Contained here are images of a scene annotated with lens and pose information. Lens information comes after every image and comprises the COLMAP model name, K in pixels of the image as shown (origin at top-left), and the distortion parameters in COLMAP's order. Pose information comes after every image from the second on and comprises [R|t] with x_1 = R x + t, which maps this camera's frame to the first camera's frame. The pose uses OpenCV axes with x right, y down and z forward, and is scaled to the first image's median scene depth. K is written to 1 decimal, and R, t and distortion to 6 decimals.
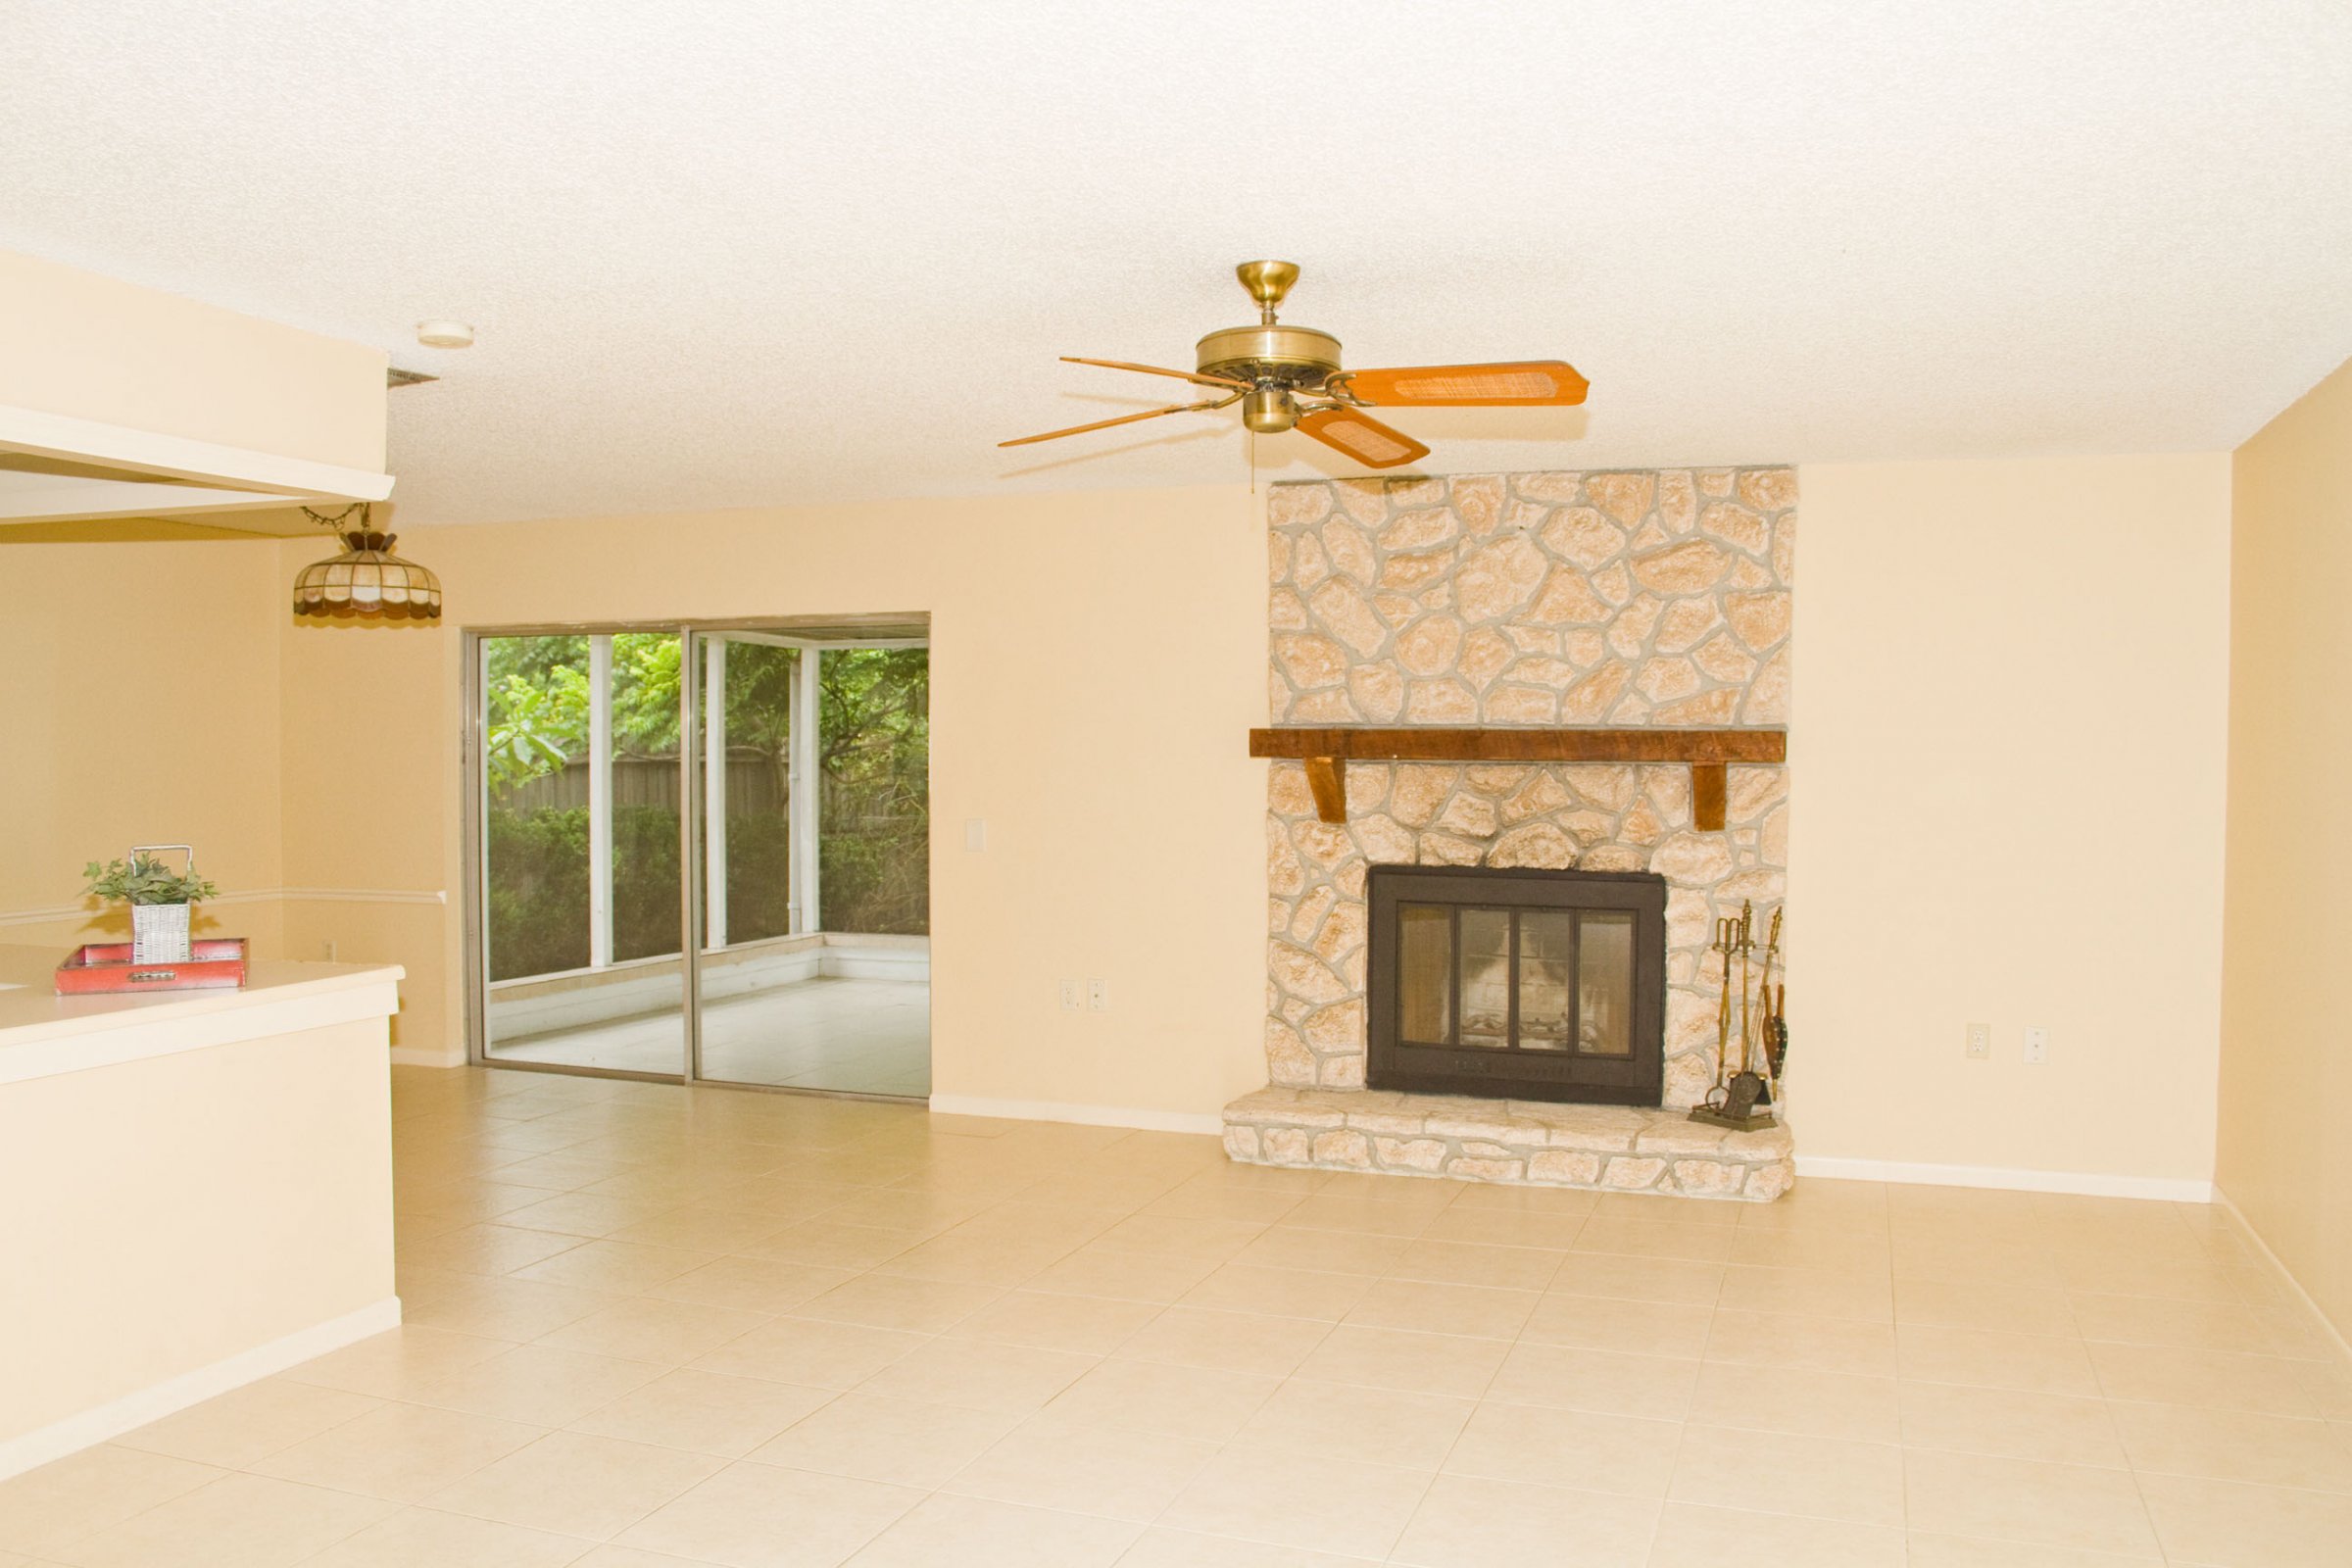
lens RADIAL K [[1918.9, 0, 1188.1], [0, 1918.9, 797.6], [0, 0, 1]] dist [-0.146405, 0.110099]
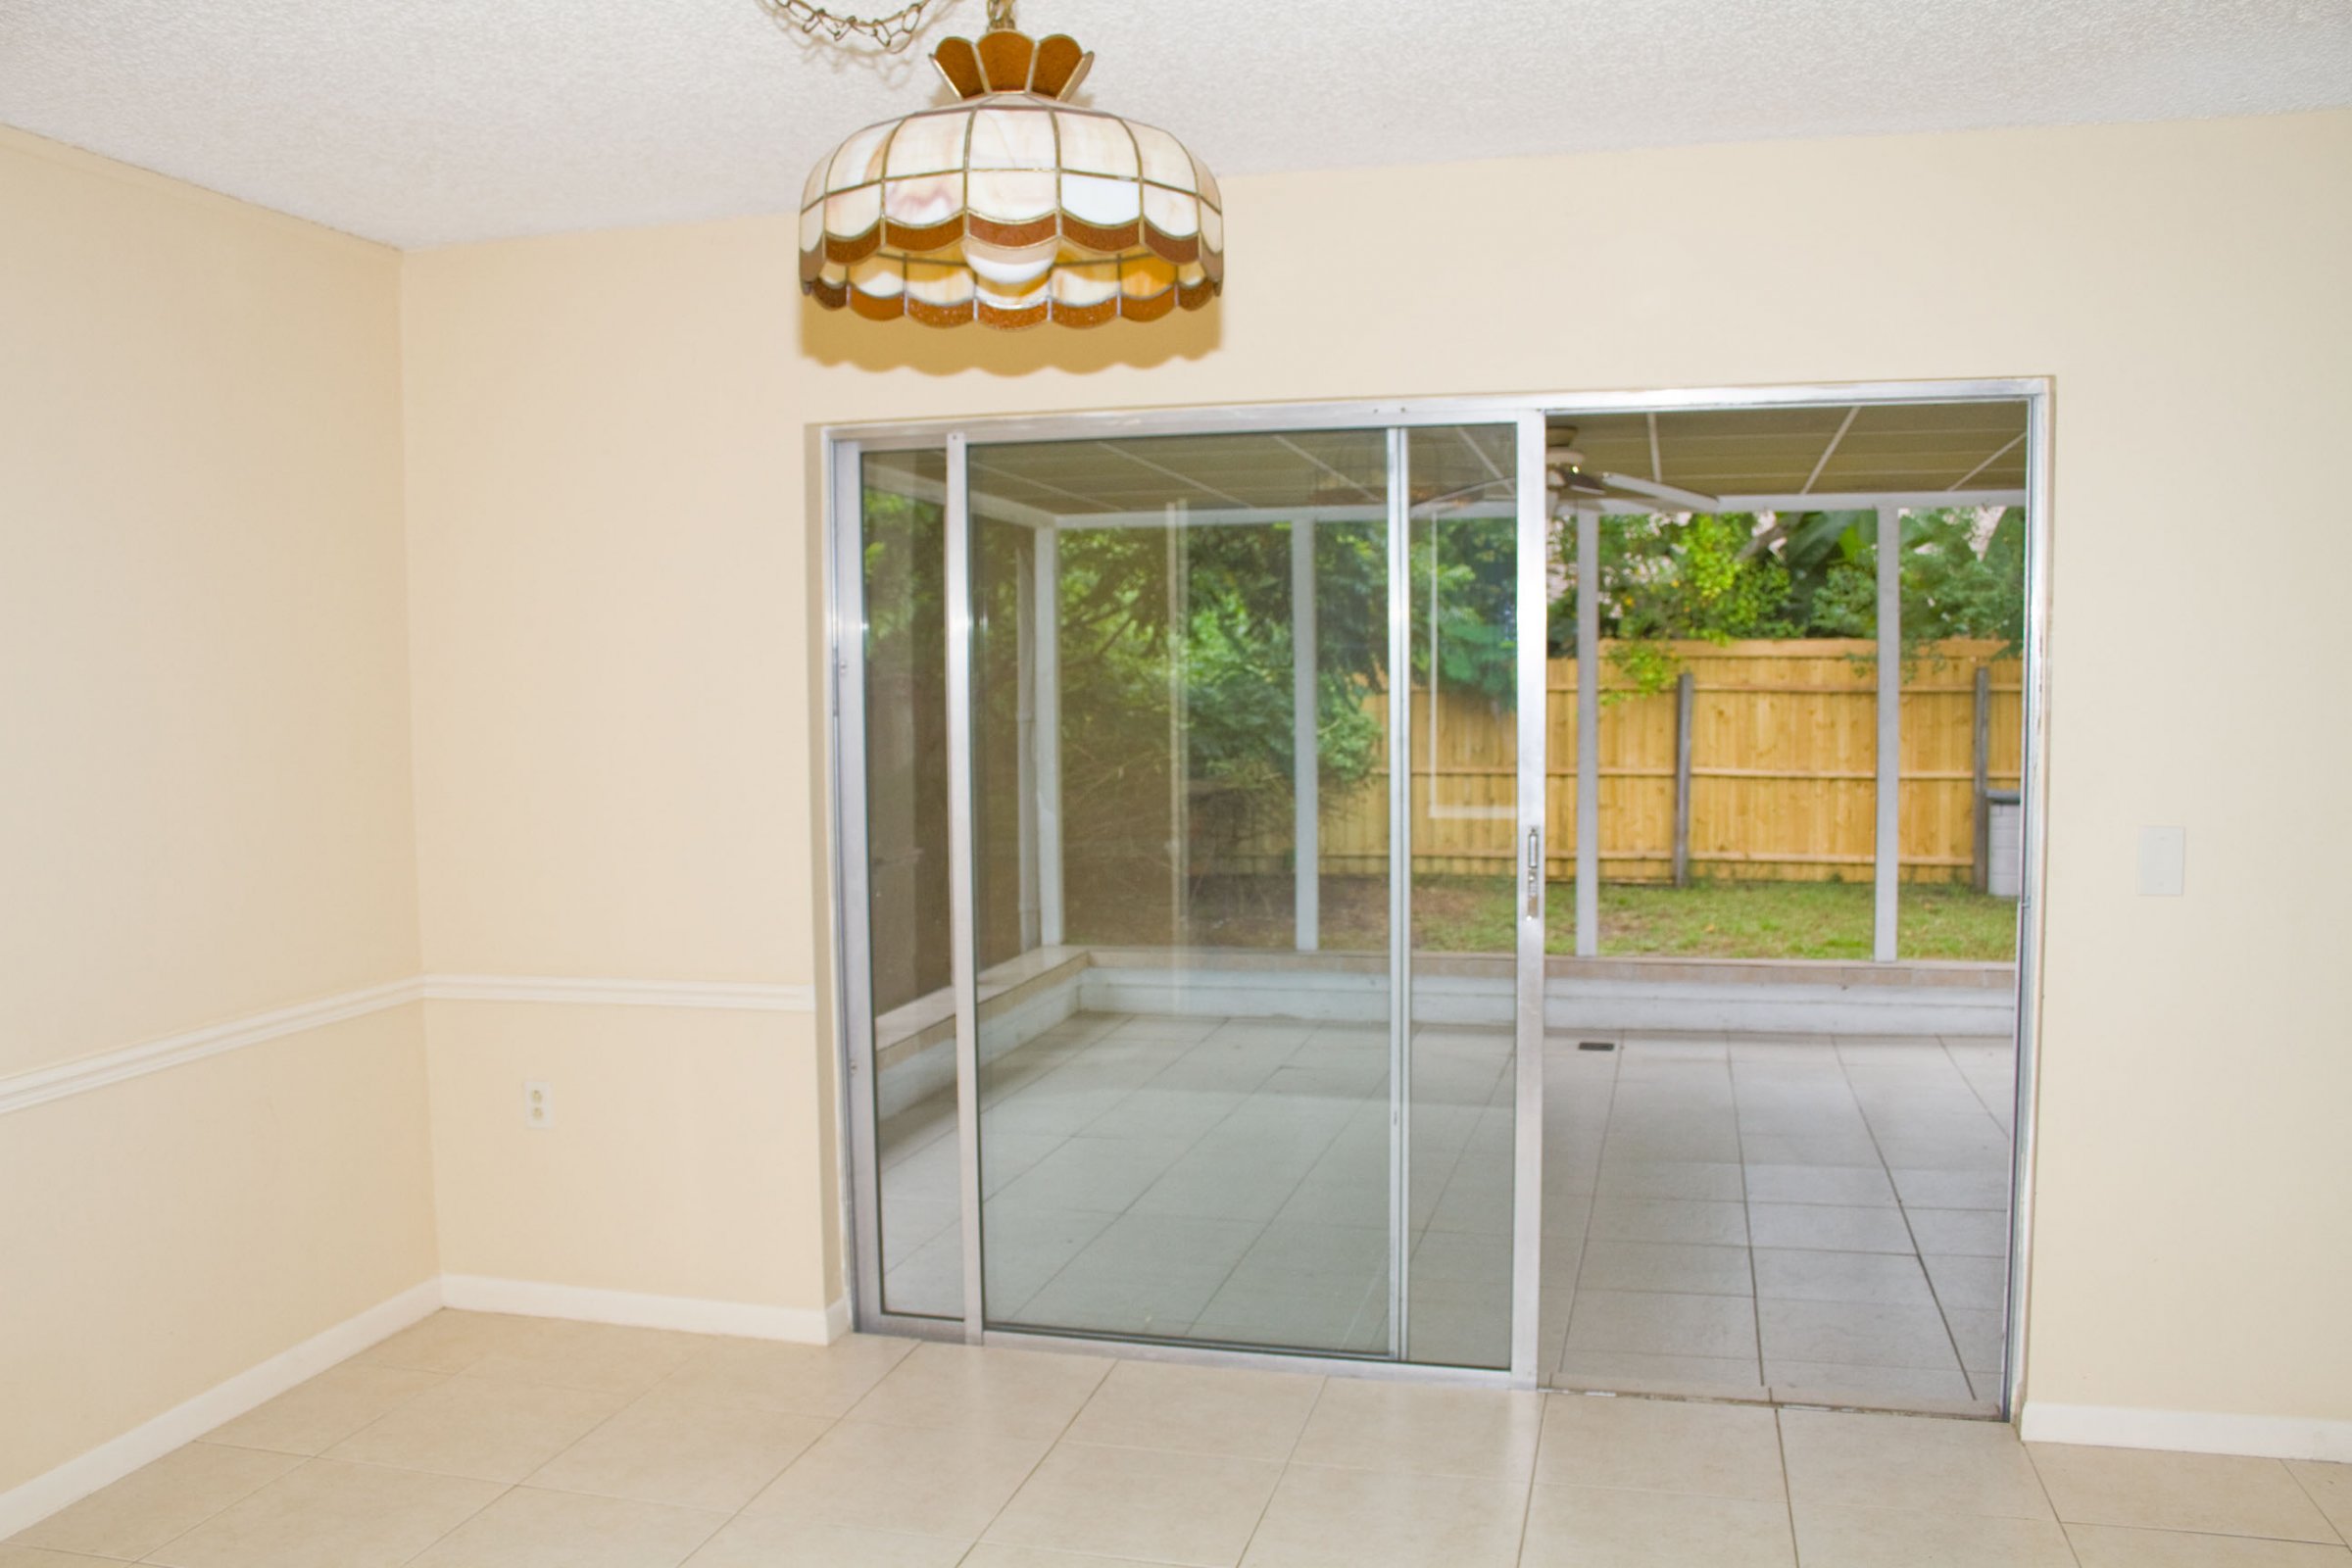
lens RADIAL K [[1918.9, 0, 1188.9], [0, 1918.9, 800.3], [0, 0, 1]] dist [-0.146405, 0.110099]
pose [[0.995497, -0.012624, 0.093949, -0.410150], [0.008977, 0.999194, 0.039135, -0.013726], [-0.094367, -0.038116, 0.994808, 0.614312]]
